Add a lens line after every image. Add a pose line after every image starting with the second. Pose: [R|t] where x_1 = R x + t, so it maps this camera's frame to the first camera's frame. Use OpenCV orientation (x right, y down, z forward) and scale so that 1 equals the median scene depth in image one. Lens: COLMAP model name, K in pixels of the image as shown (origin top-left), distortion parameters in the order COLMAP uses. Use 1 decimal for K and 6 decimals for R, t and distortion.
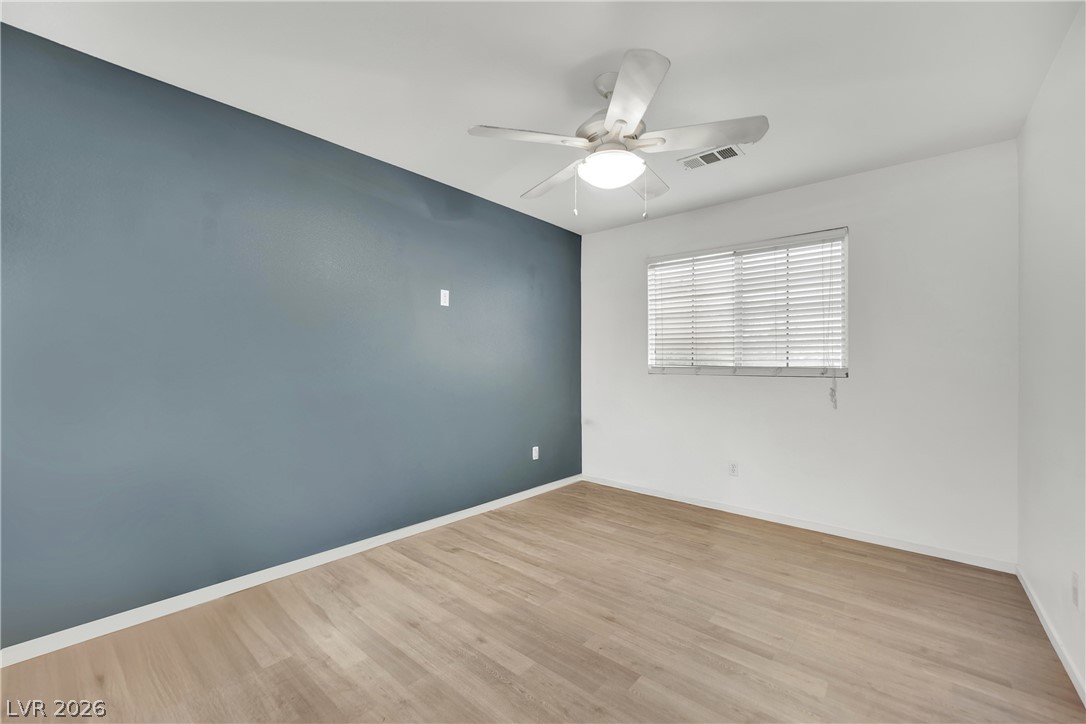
lens RADIAL K [[439.2, 0, 540.1], [0, 439.2, 367.7], [0, 0, 1]] dist [-0.000820, -0.000206]
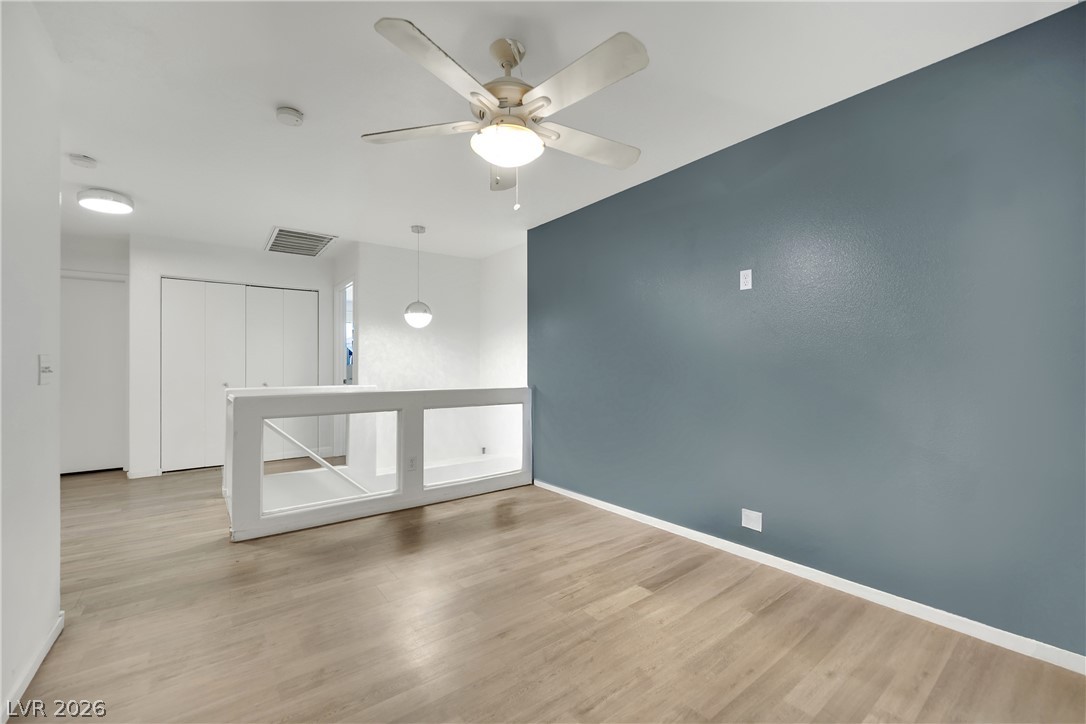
lens RADIAL K [[439.2, 0, 539.3], [0, 439.2, 361.9], [0, 0, 1]] dist [-0.000820, -0.000206]
pose [[-0.202983, -0.017917, -0.979018, 0.941708], [-0.001365, 0.999837, -0.018015, 0.013482], [0.979181, -0.002321, -0.202975, 1.125483]]
